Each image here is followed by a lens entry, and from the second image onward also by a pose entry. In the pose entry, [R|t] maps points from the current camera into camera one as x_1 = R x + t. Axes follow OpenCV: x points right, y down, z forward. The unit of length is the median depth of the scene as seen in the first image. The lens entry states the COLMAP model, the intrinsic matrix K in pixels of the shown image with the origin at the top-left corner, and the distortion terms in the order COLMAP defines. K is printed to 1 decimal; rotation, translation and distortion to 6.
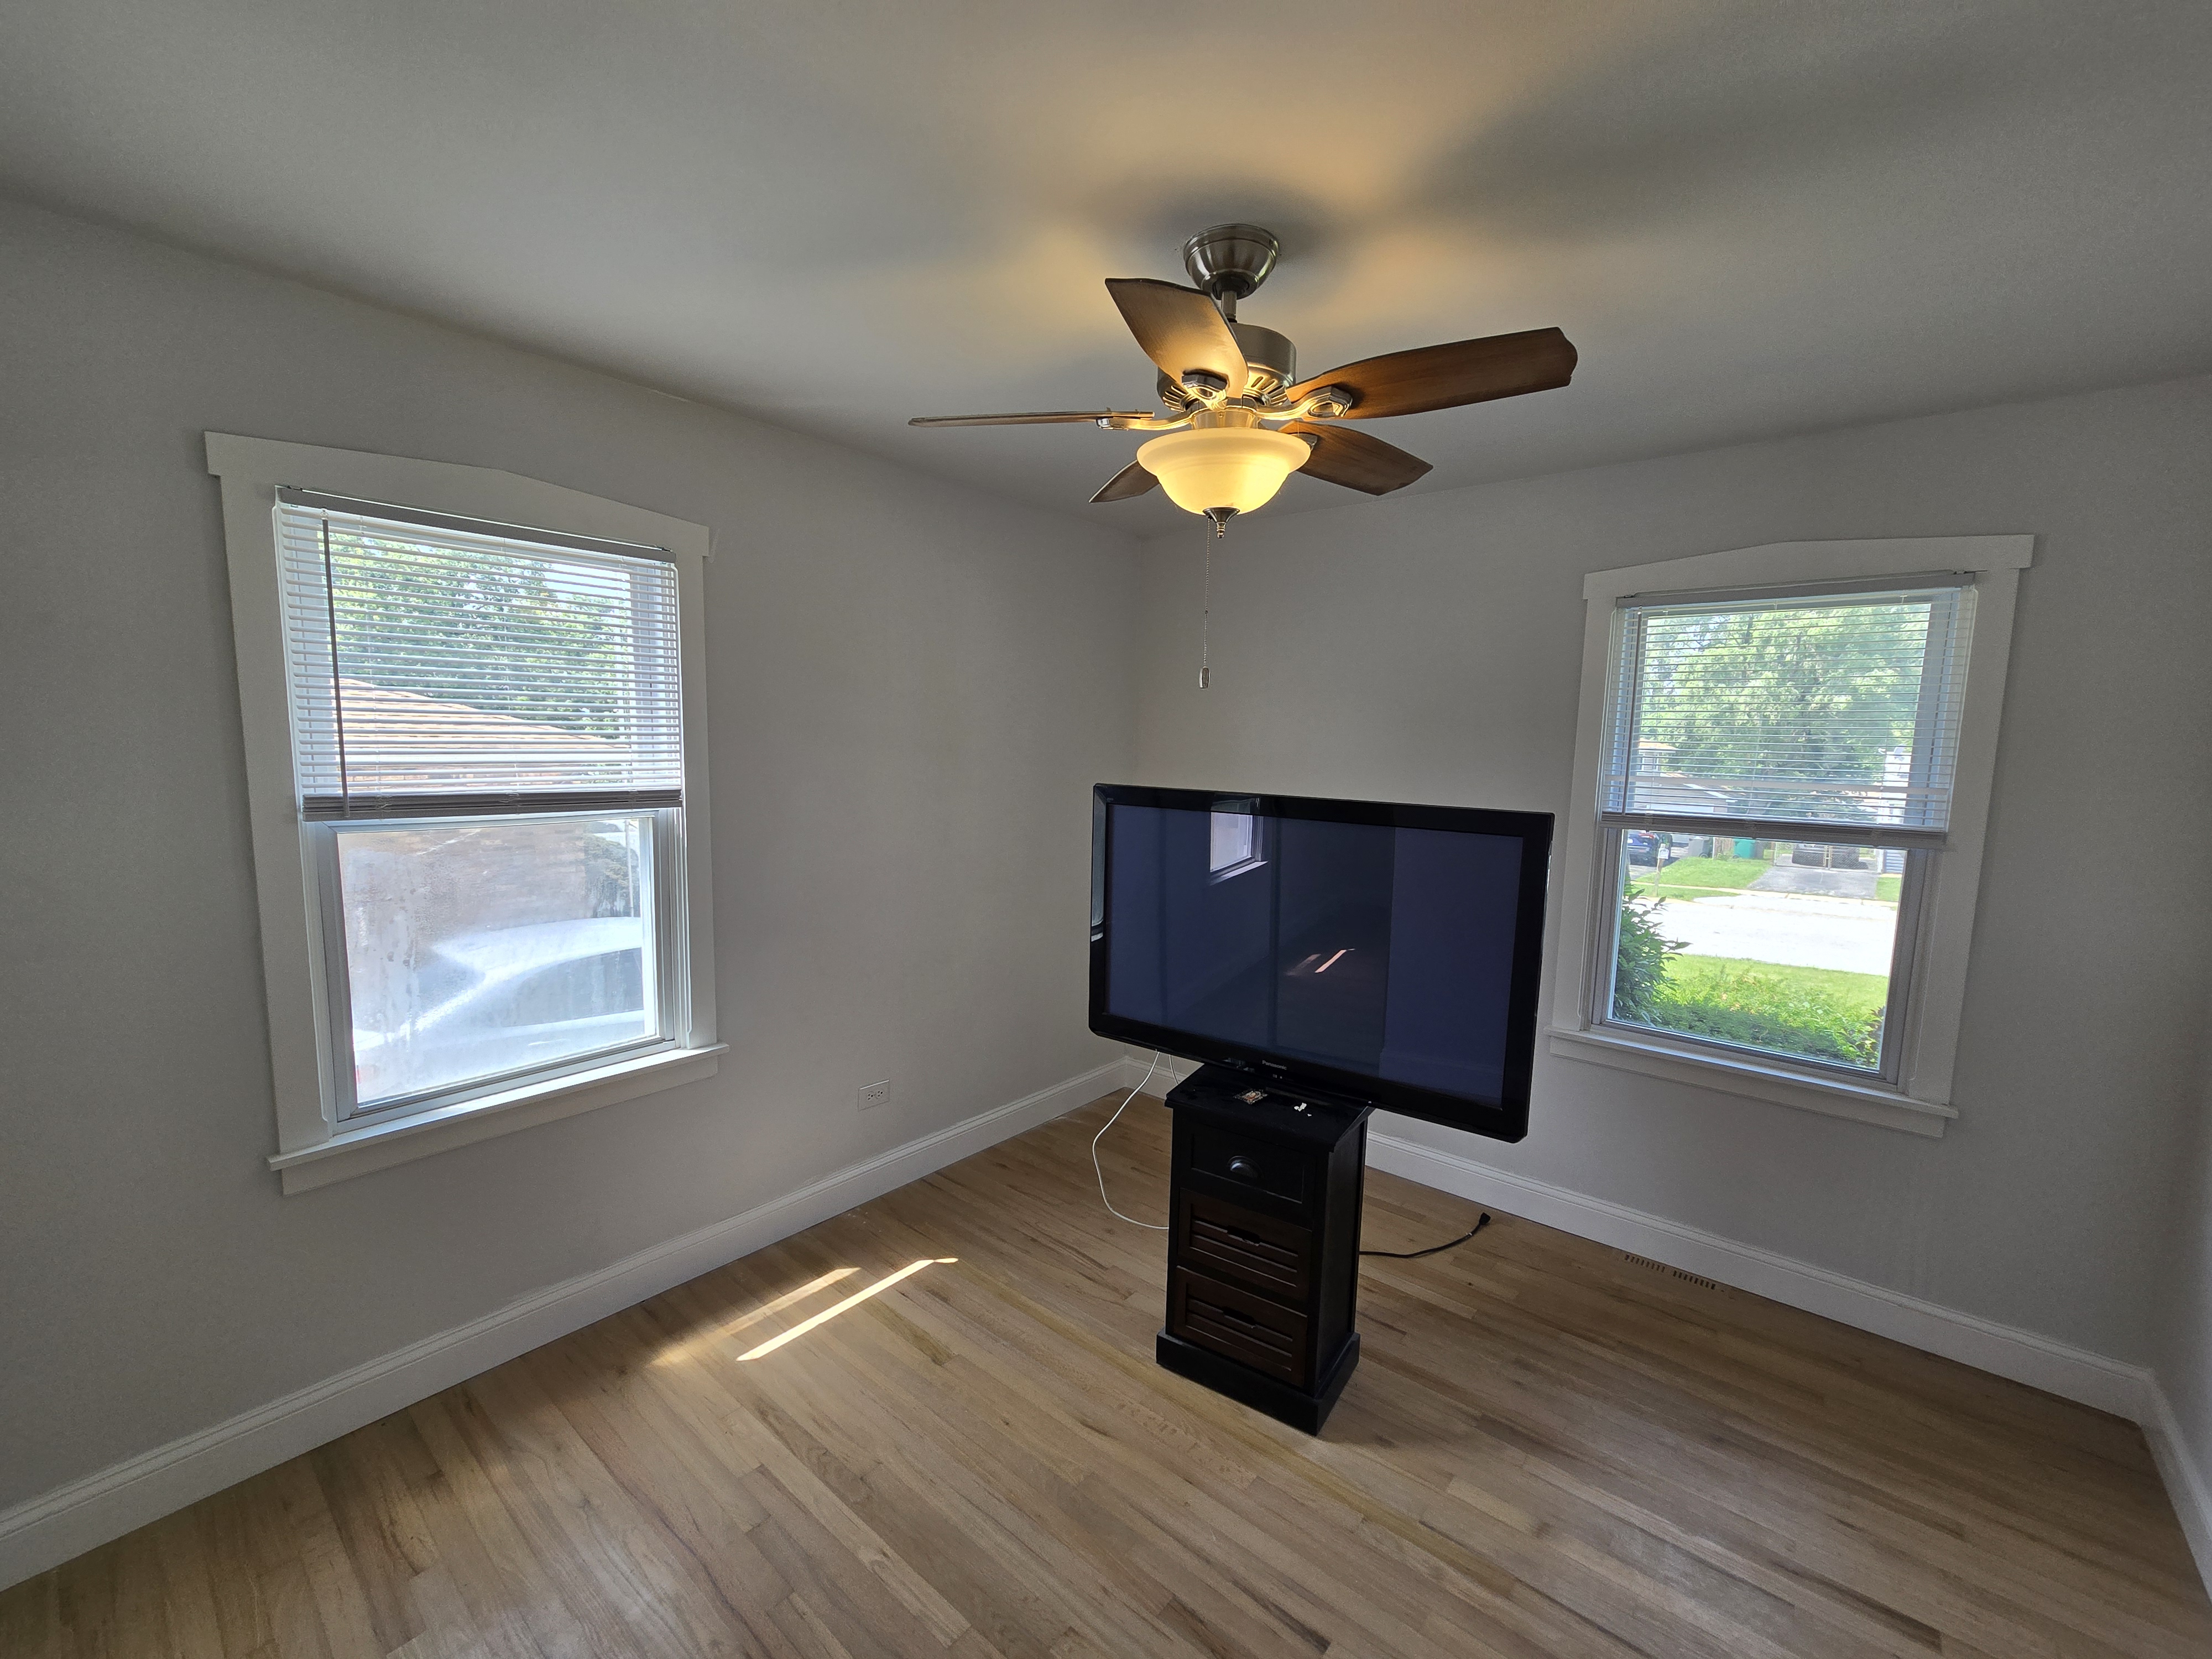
lens RADIAL K [[914.4, 0, 1096.1], [0, 914.4, 837.1], [0, 0, 1]] dist [0.002067, 0.000033]
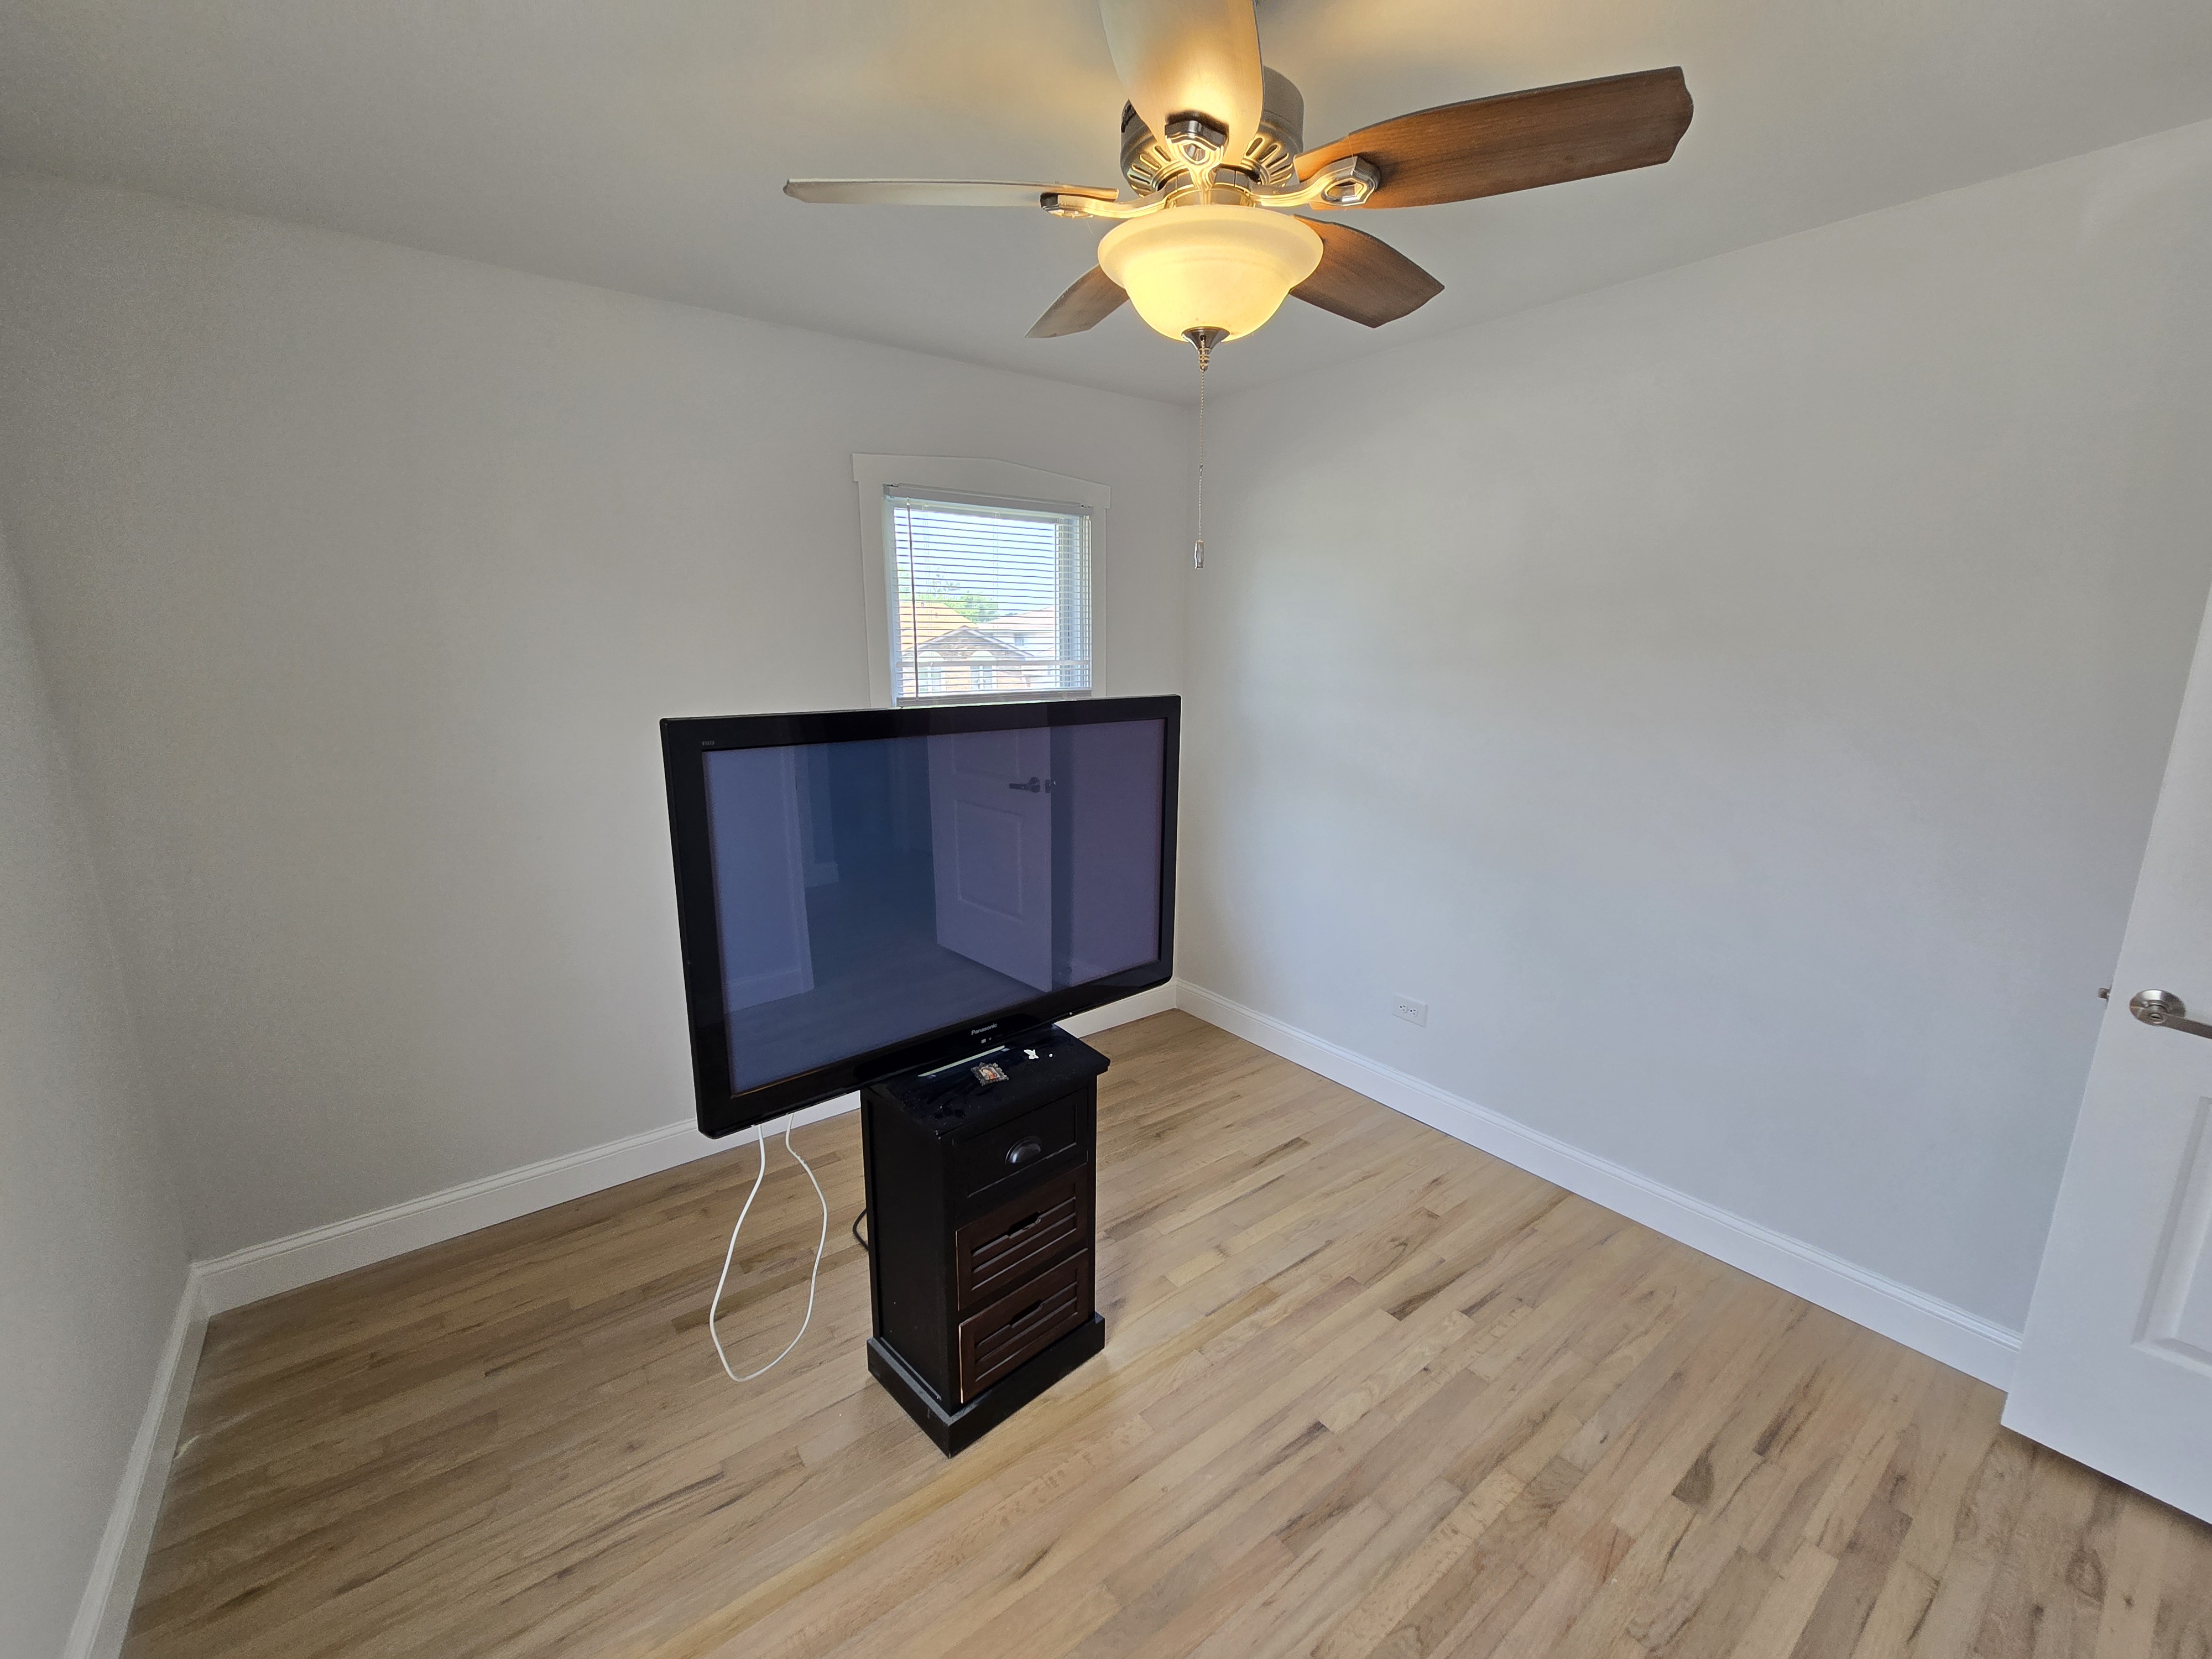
lens RADIAL K [[914.4, 0, 1093.3], [0, 914.4, 844.1], [0, 0, 1]] dist [0.002067, 0.000033]
pose [[0.221632, -0.236112, 0.946113, -0.636085], [0.111735, 0.970002, 0.215899, -0.101570], [-0.968708, 0.057863, 0.241365, 0.821445]]
